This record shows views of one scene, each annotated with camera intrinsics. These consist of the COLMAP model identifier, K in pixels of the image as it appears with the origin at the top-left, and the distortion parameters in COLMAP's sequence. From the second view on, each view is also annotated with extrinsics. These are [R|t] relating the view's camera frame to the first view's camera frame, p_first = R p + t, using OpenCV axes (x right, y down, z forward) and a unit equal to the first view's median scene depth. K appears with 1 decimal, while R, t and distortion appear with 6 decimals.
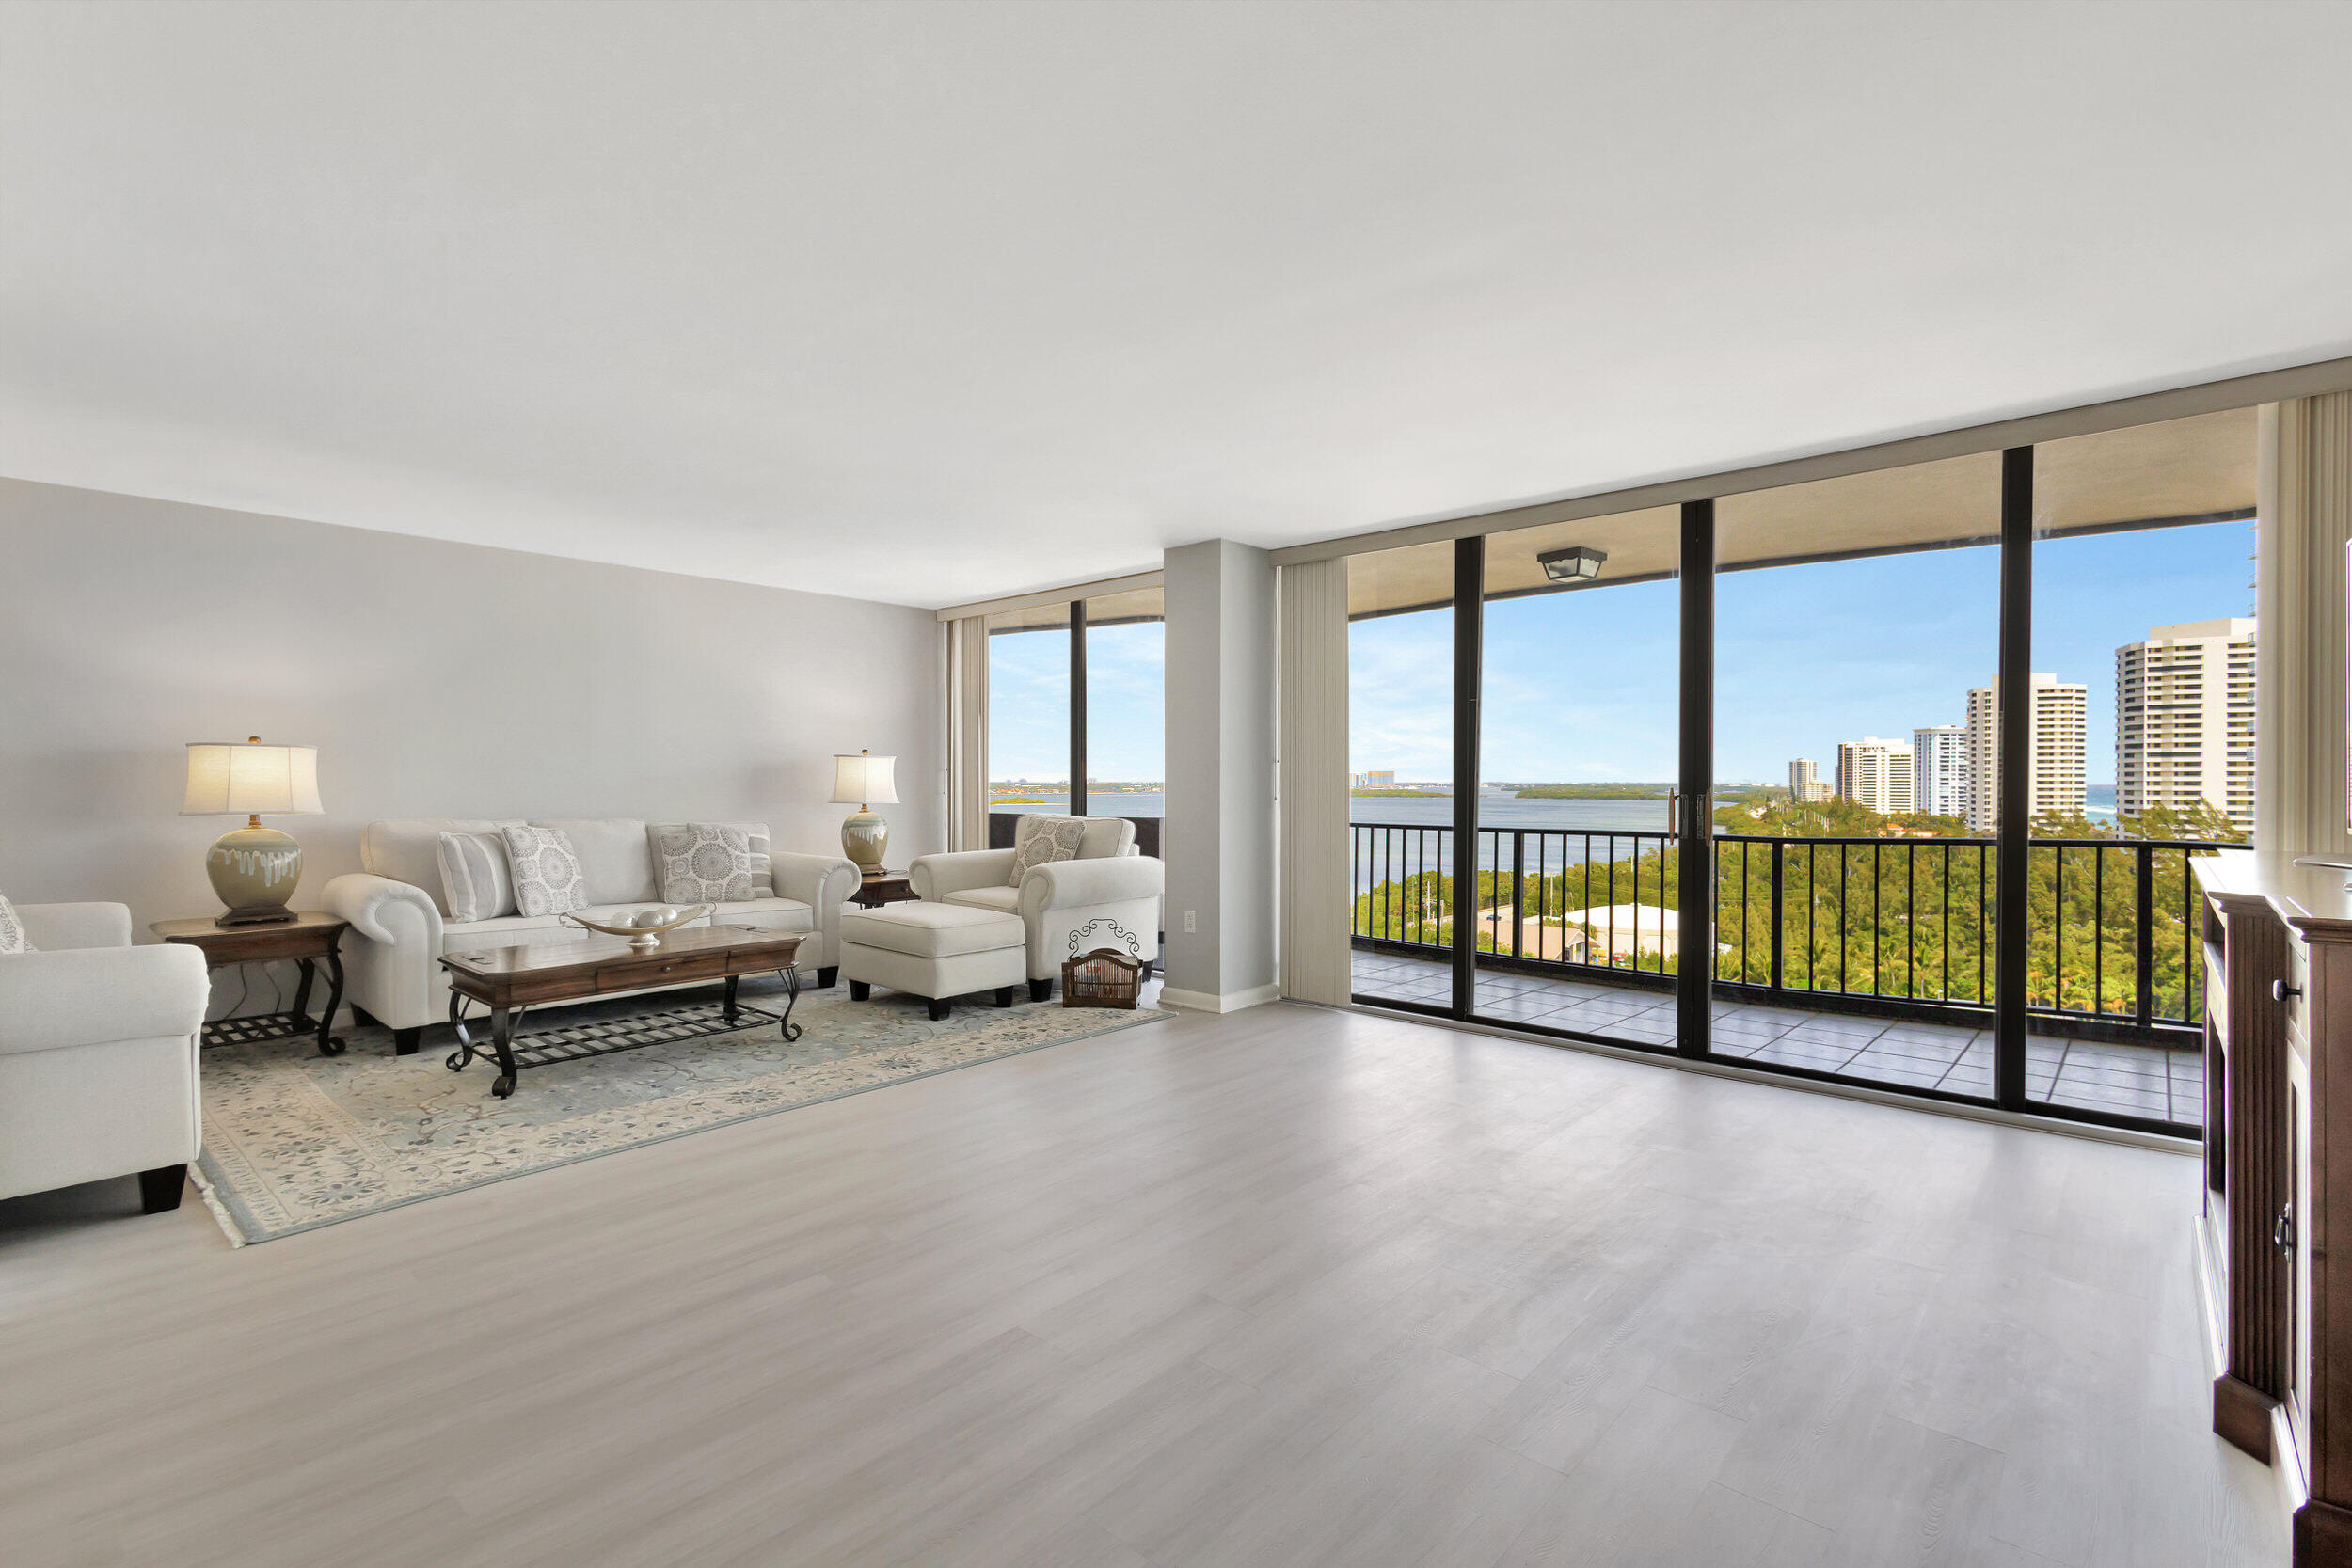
lens RADIAL K [[1078.1, 0, 1176.0], [0, 1078.1, 784.0], [0, 0, 1]] dist [0.015350, 0.000319]
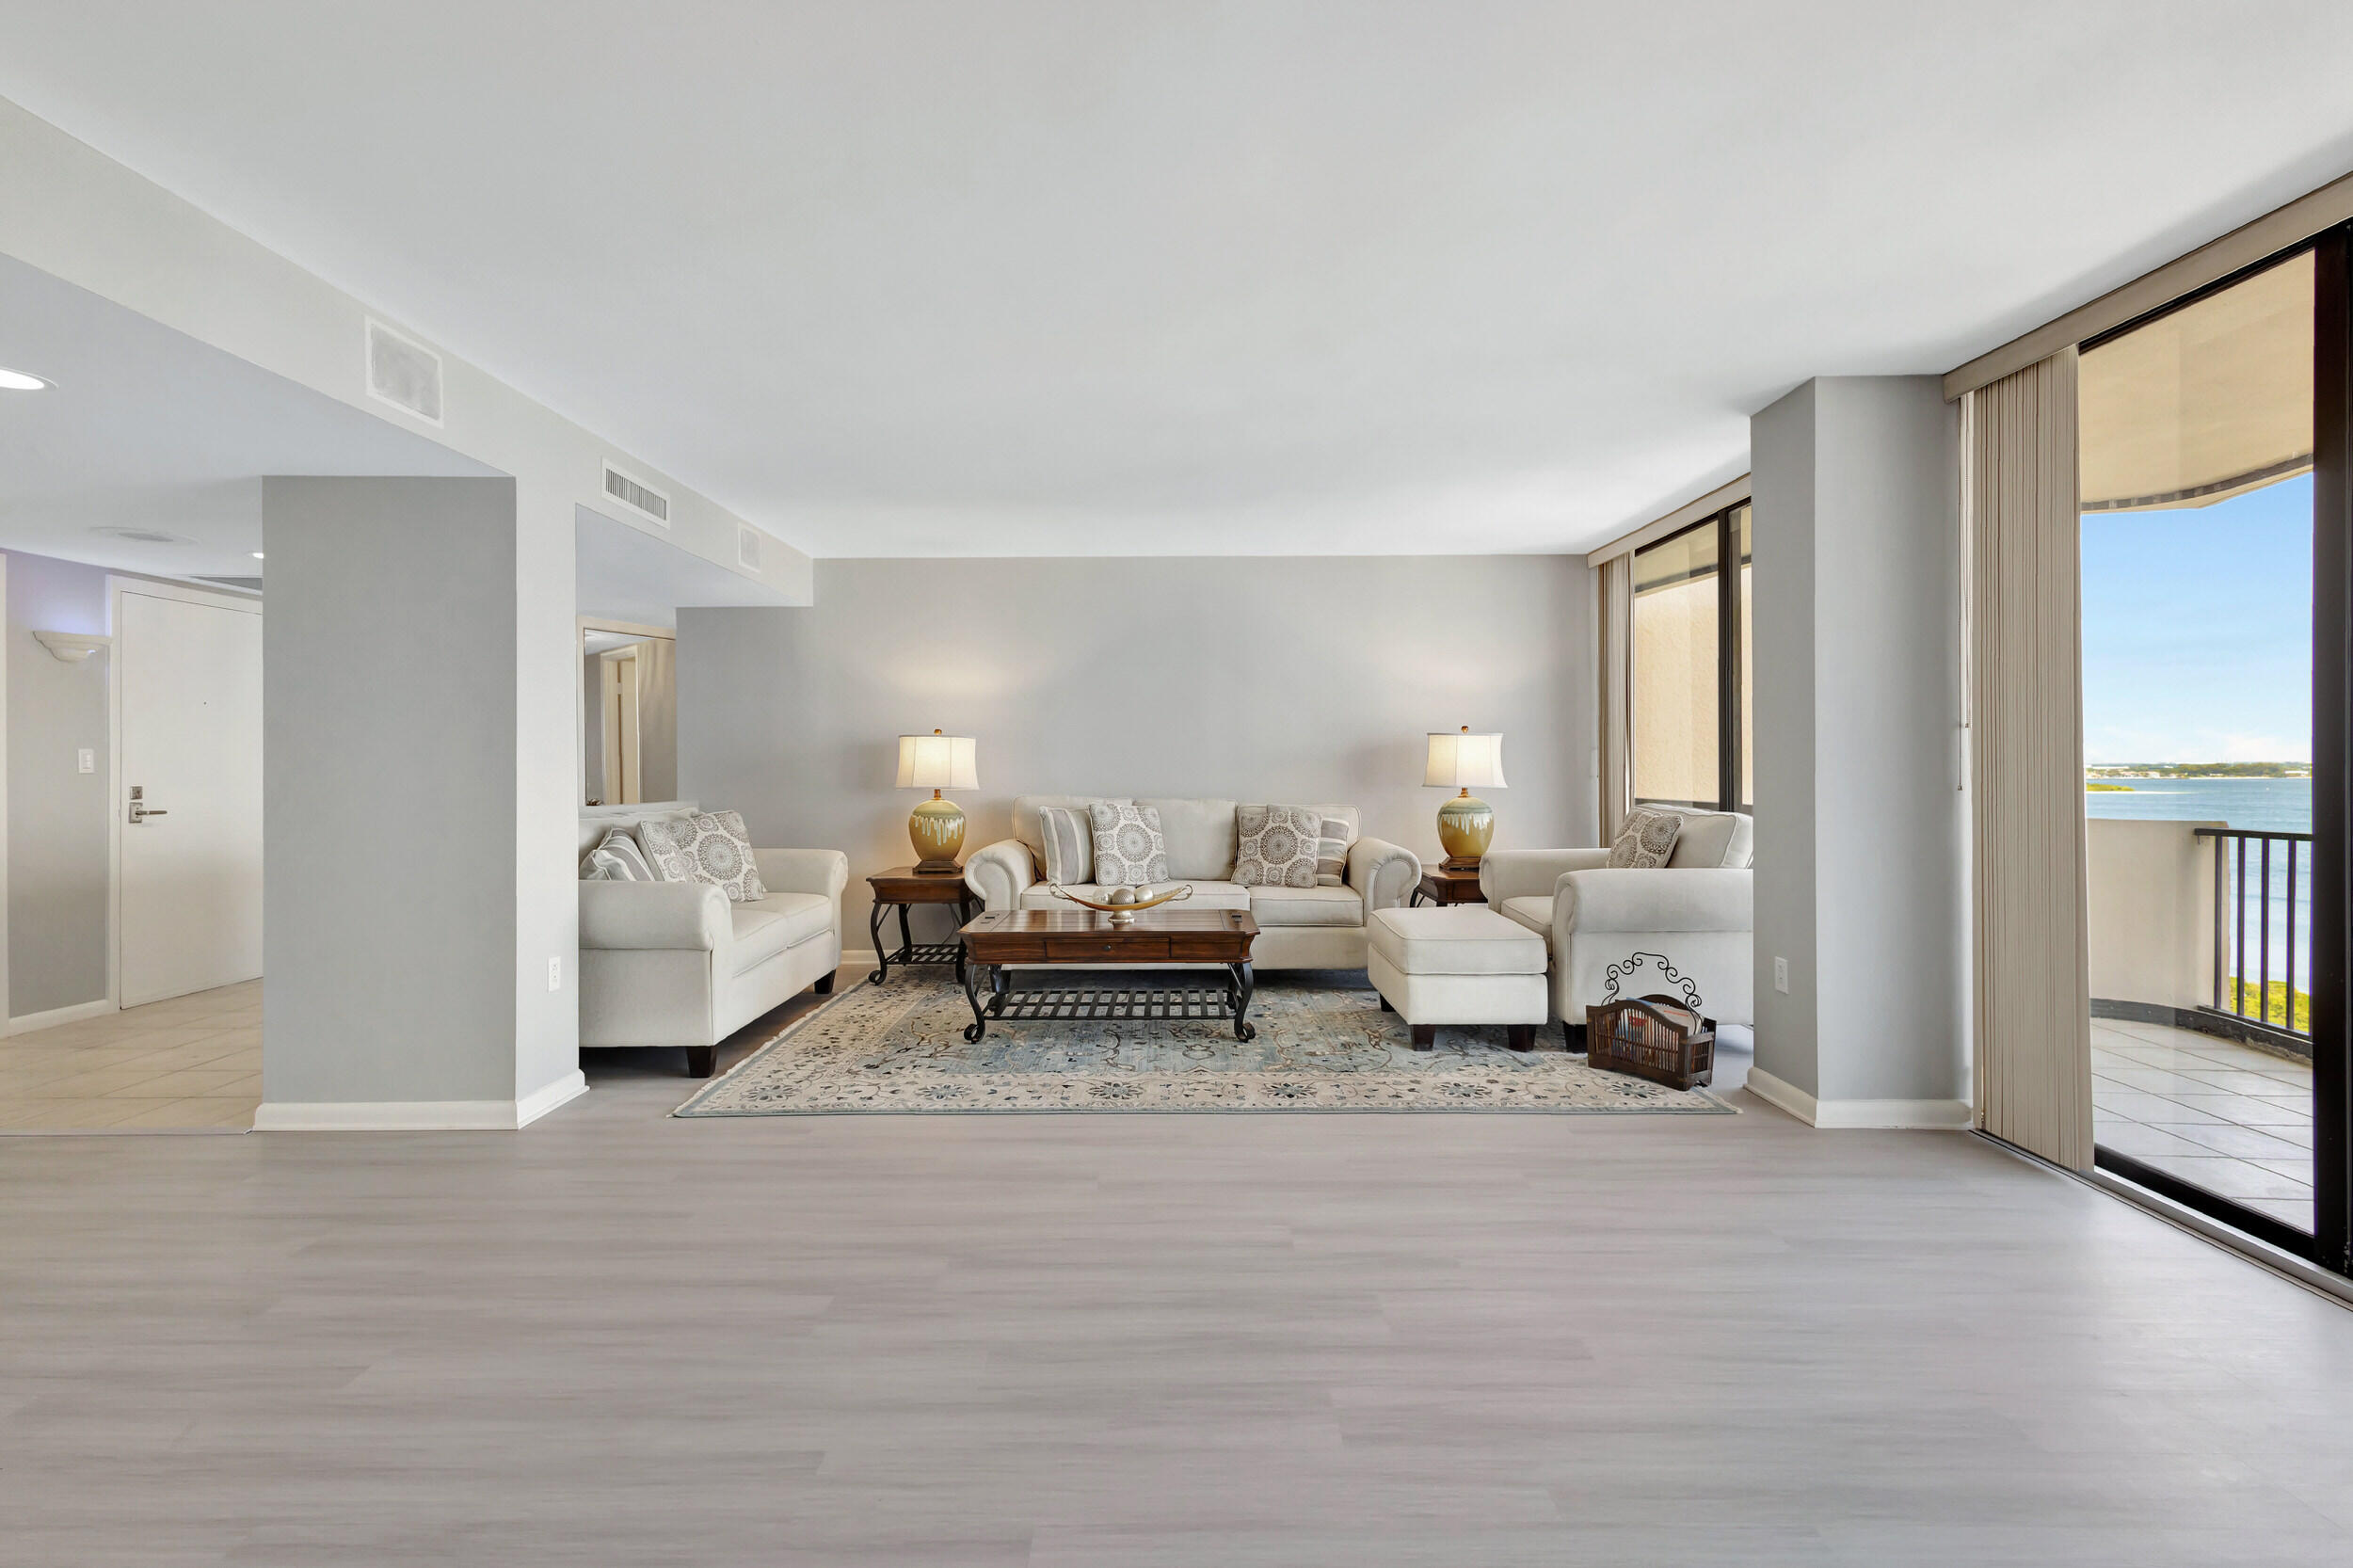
lens RADIAL K [[1105.4, 0, 1166.5], [0, 1105.4, 760.0], [0, 0, 1]] dist [0.015783, 0.000629]
pose [[0.665102, -0.004845, -0.746736, 0.274680], [0.001392, 0.999985, -0.005249, 0.000395], [0.746751, 0.002452, 0.665099, 0.279719]]
